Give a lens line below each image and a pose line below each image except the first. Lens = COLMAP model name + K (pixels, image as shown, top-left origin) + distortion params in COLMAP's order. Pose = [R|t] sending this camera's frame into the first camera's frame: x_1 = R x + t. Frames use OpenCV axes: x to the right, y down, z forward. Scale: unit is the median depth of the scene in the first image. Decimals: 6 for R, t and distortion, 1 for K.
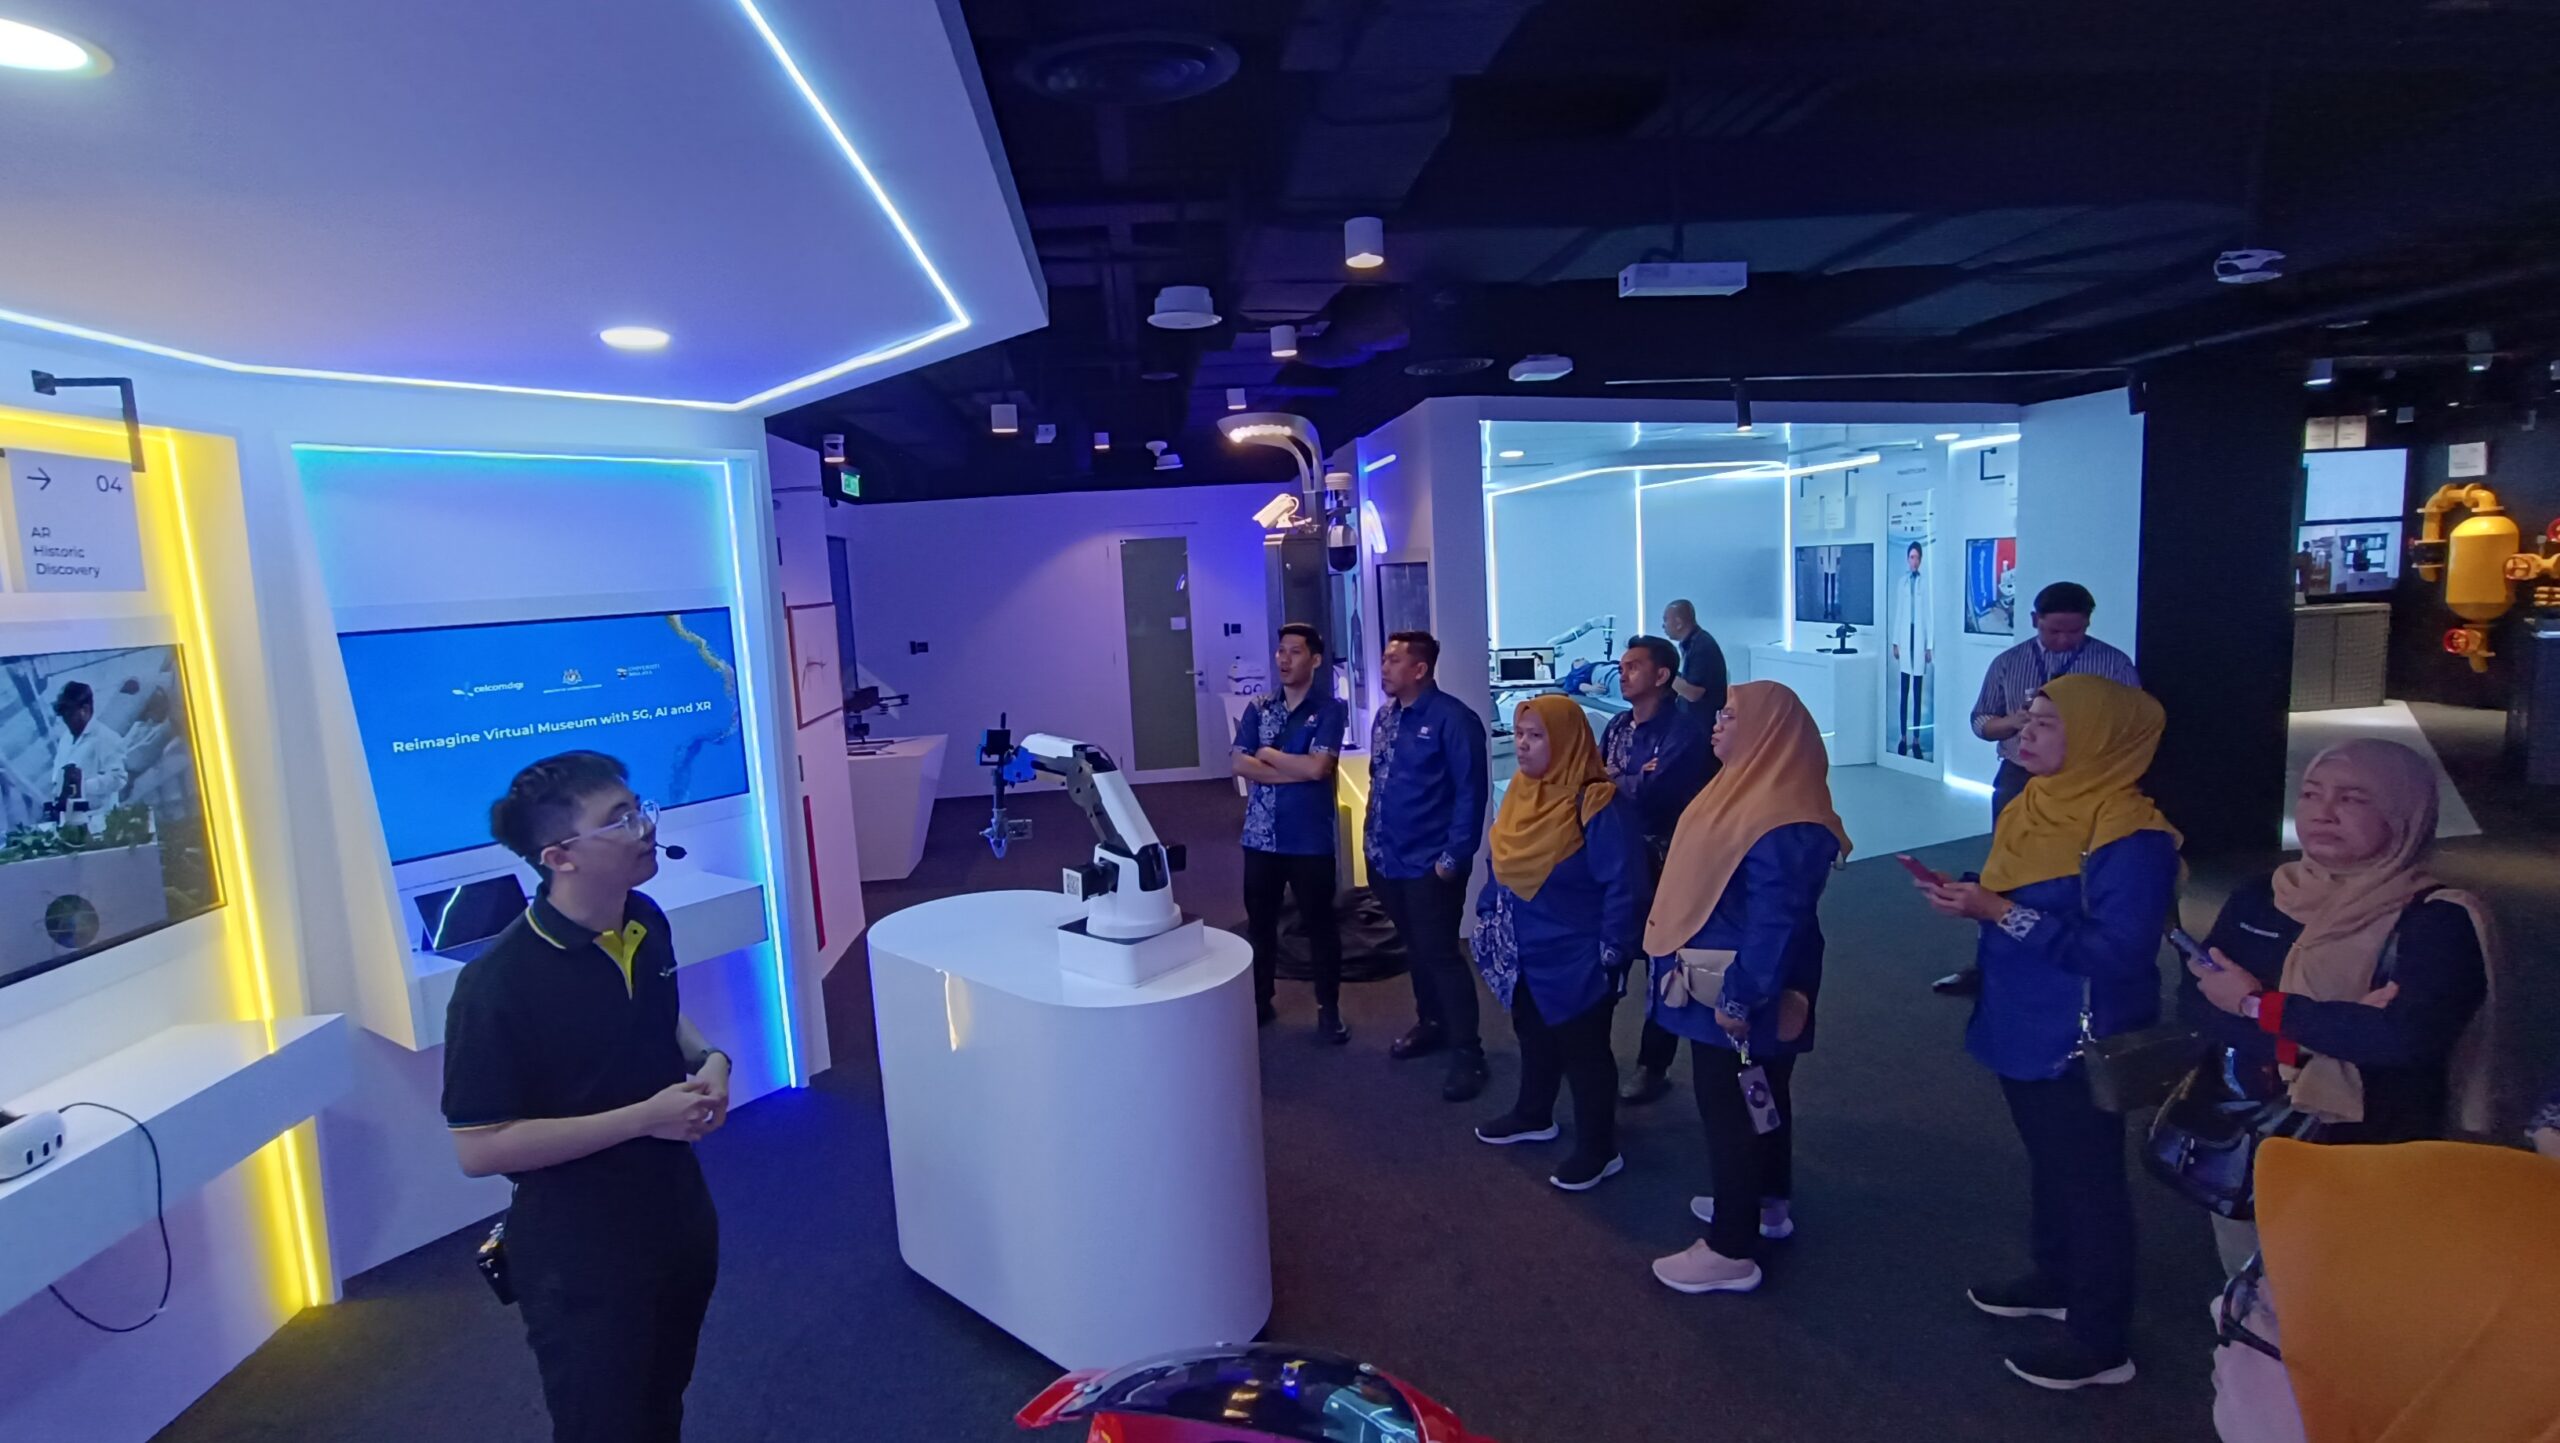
lens RADIAL K [[1169.1, 0, 1275.0], [0, 1169.1, 703.0], [0, 0, 1]] dist [-0.014911, 0.009185]
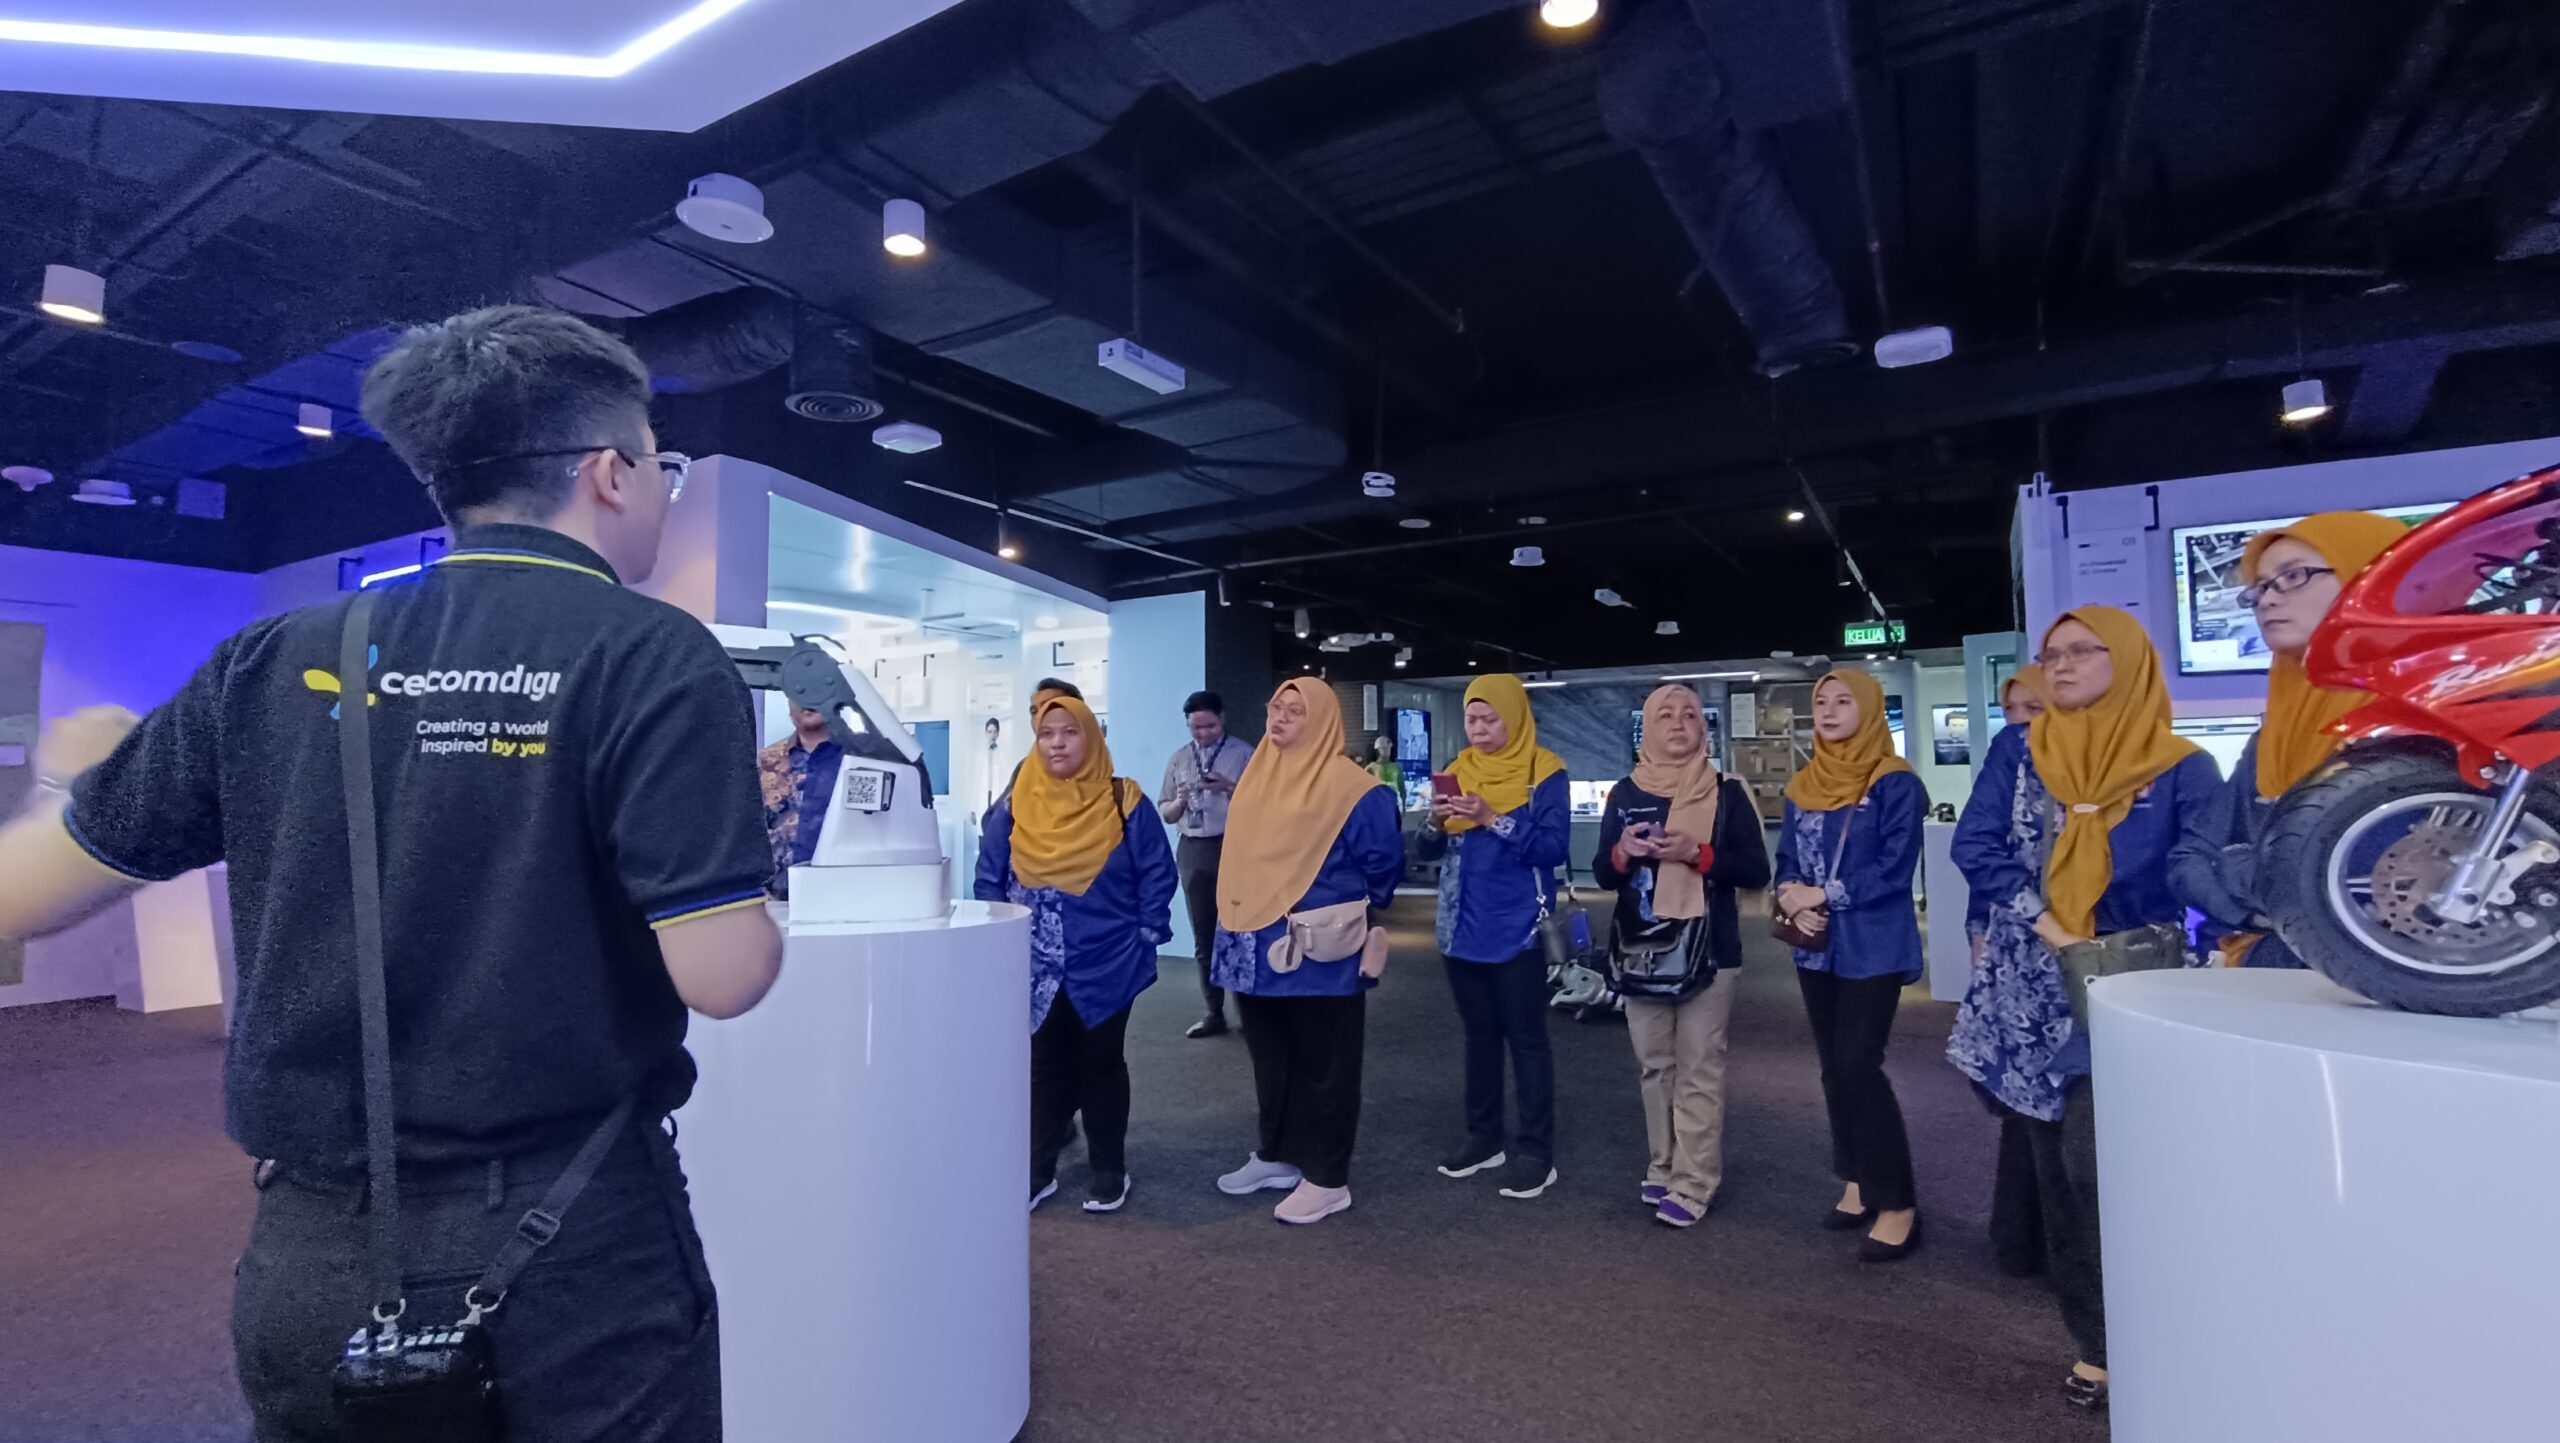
lens RADIAL K [[1169.1, 0, 1259.7], [0, 1169.1, 697.7], [0, 0, 1]] dist [-0.014911, 0.009185]
pose [[0.630326, 0.107066, 0.768912, -0.501168], [0.061401, 0.980466, -0.186859, 0.214235], [-0.773898, 0.164994, 0.611440, 0.277647]]
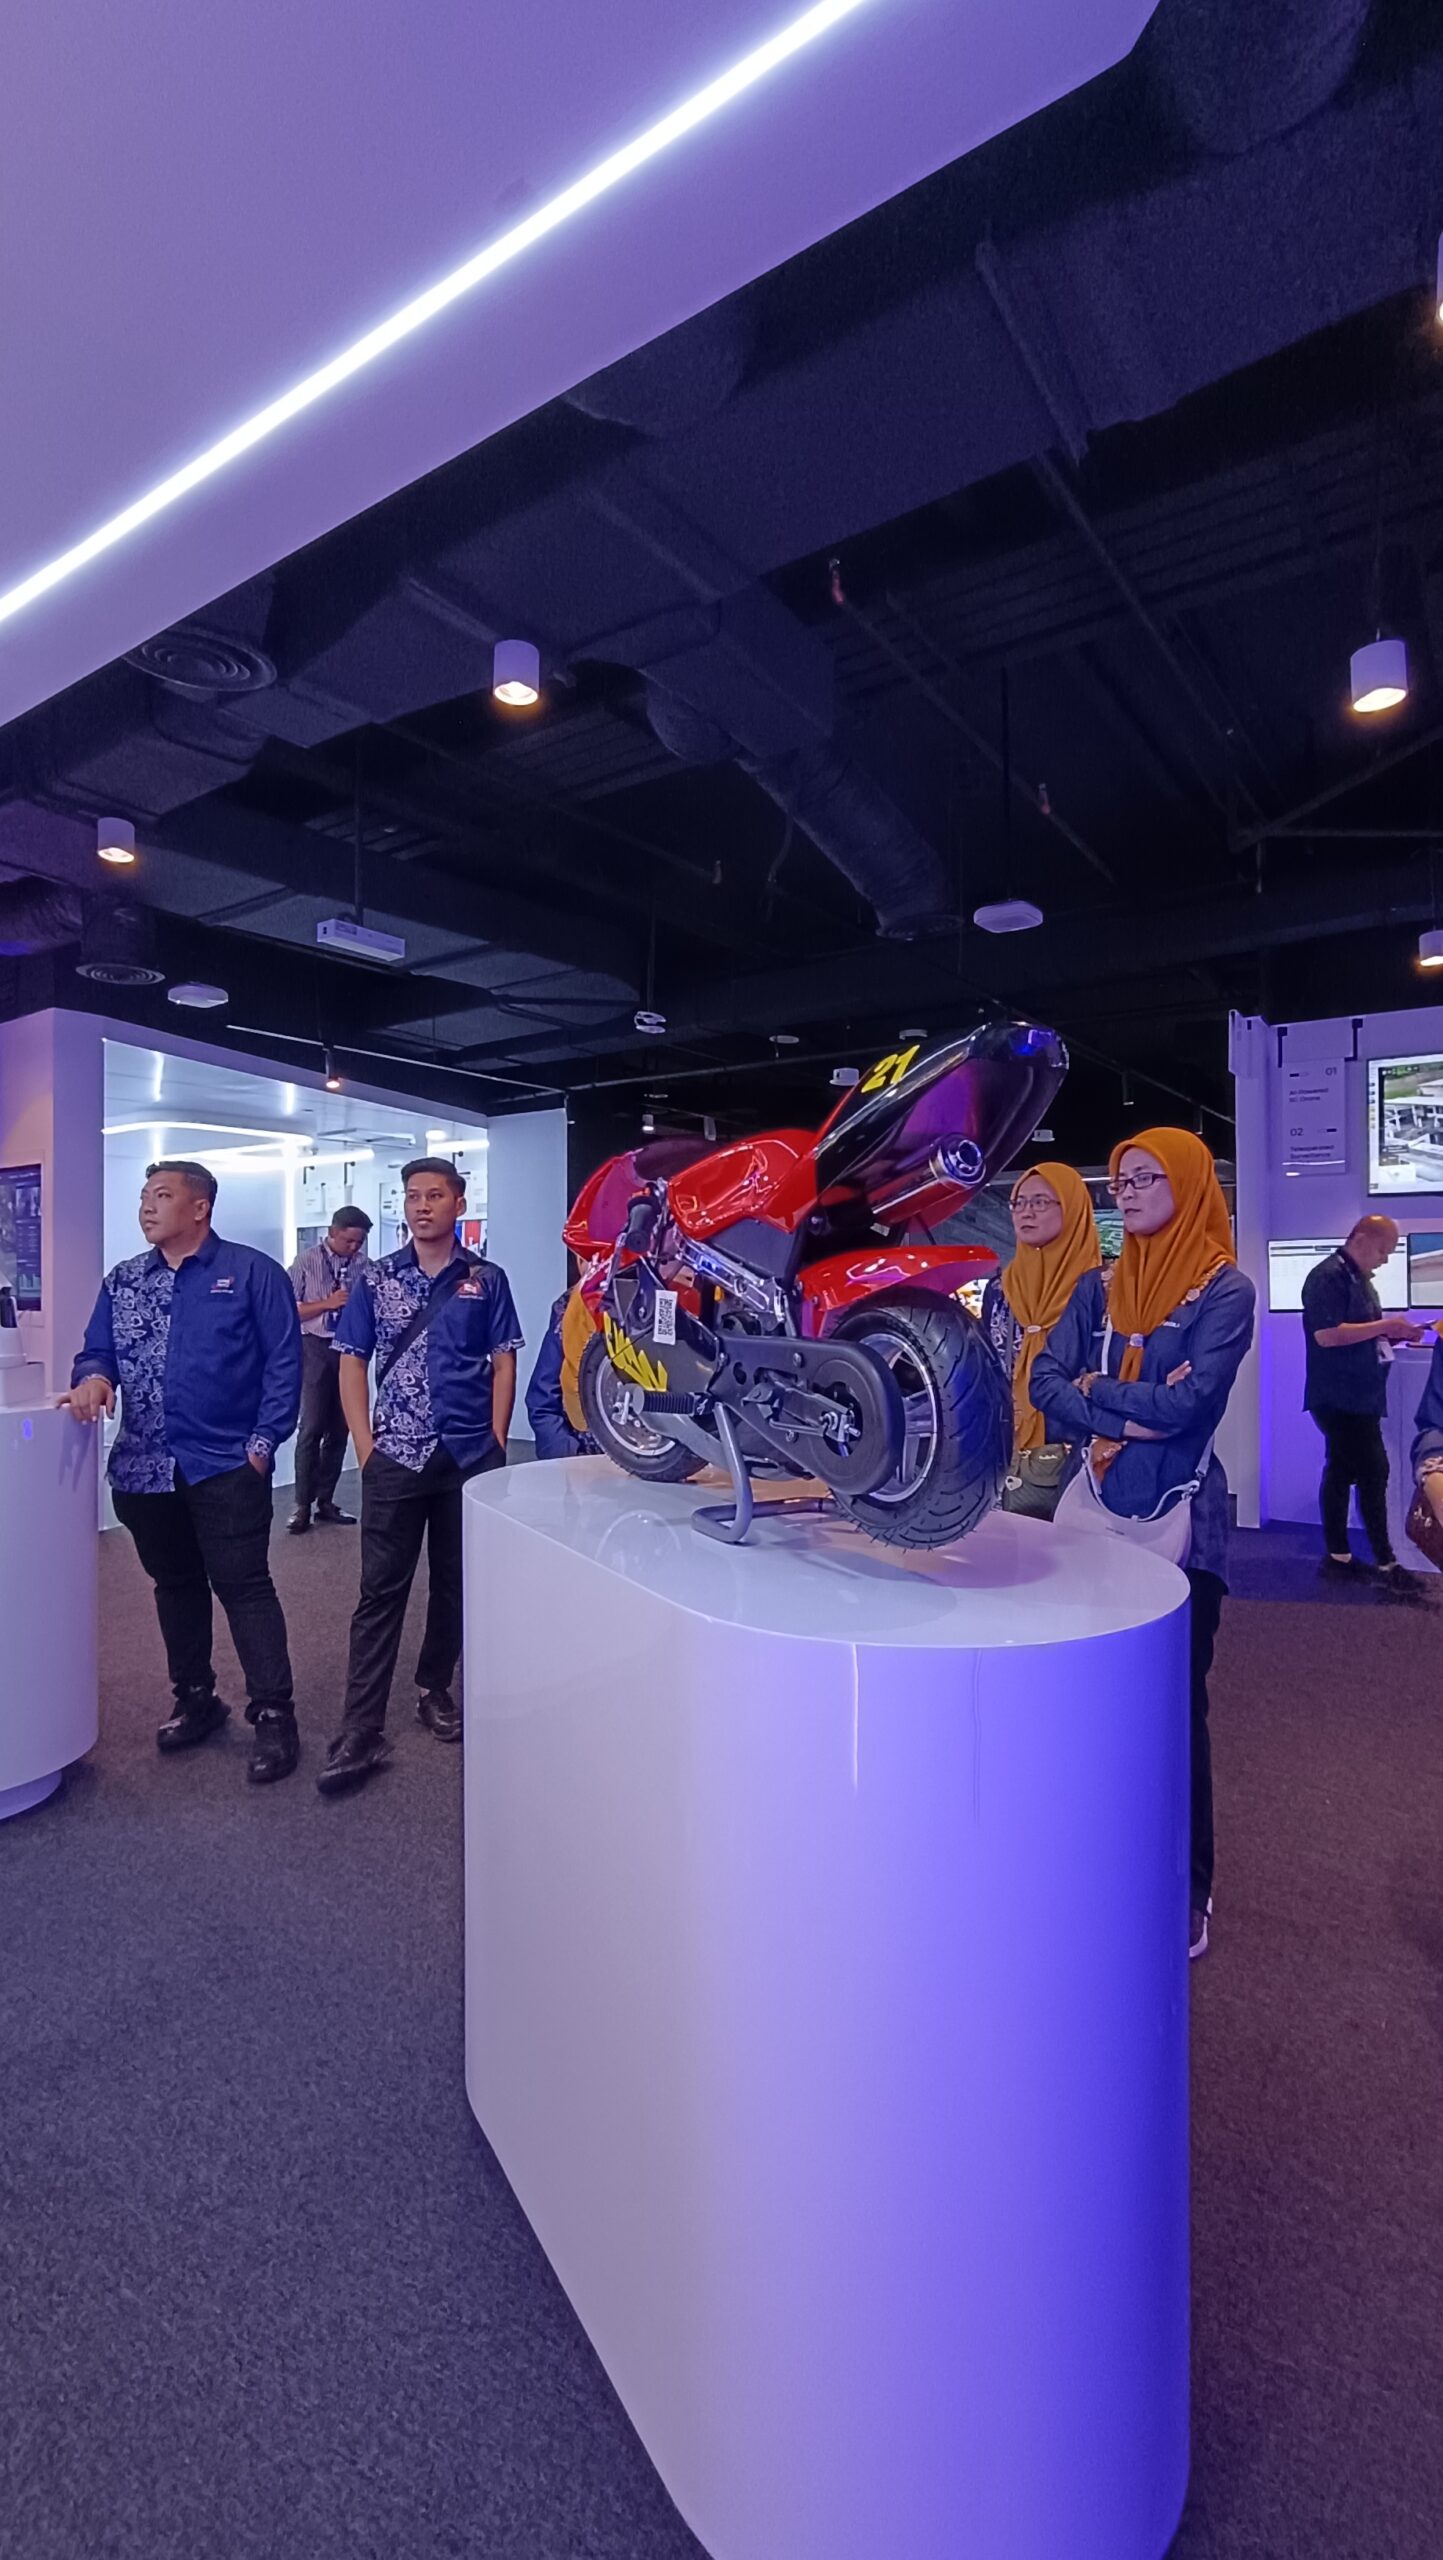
lens RADIAL K [[1169.1, 0, 715.8], [0, 1169.1, 1262.1], [0, 0, 1]] dist [-0.014911, 0.009185]
pose [[0.675678, 0.059933, 0.734756, -0.398430], [0.051019, 0.990498, -0.127711, 0.233435], [-0.735429, 0.123778, 0.666201, -0.192378]]
